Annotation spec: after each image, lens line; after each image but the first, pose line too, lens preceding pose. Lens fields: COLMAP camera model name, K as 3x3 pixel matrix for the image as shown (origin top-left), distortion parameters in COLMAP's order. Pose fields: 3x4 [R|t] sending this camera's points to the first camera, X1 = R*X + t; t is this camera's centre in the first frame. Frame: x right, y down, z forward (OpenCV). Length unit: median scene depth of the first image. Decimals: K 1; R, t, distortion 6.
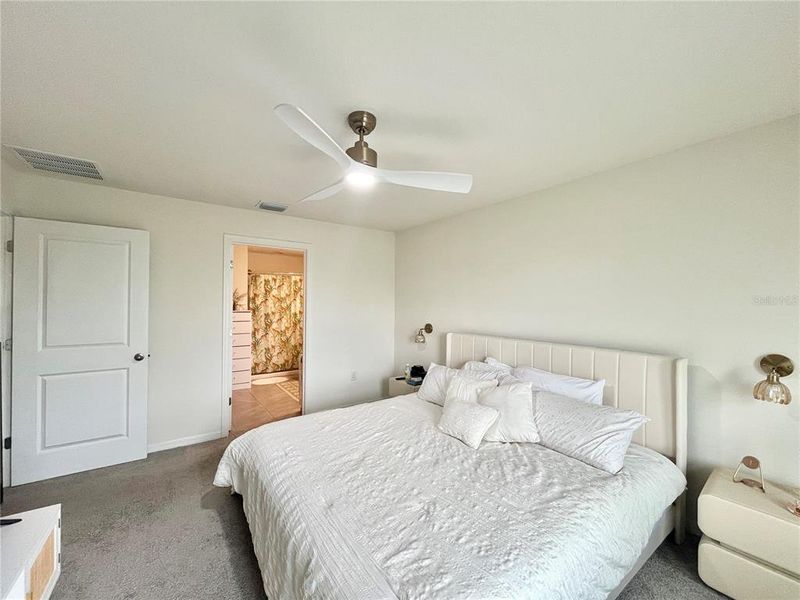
lens RADIAL K [[324.2, 0, 399.3], [0, 324.2, 299.9], [0, 0, 1]] dist [-0.001367, -0.000976]
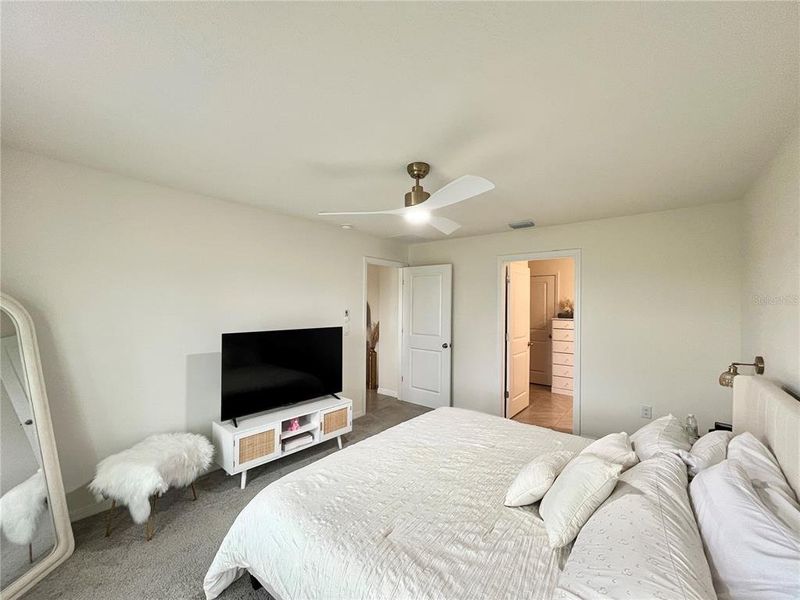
lens RADIAL K [[324.2, 0, 400.7], [0, 324.2, 300.7], [0, 0, 1]] dist [-0.001367, -0.000976]
pose [[0.267402, -0.012604, -0.963502, 0.530853], [-0.000801, 0.999911, -0.013303, -0.015658], [0.963585, 0.004329, 0.267369, 0.305822]]
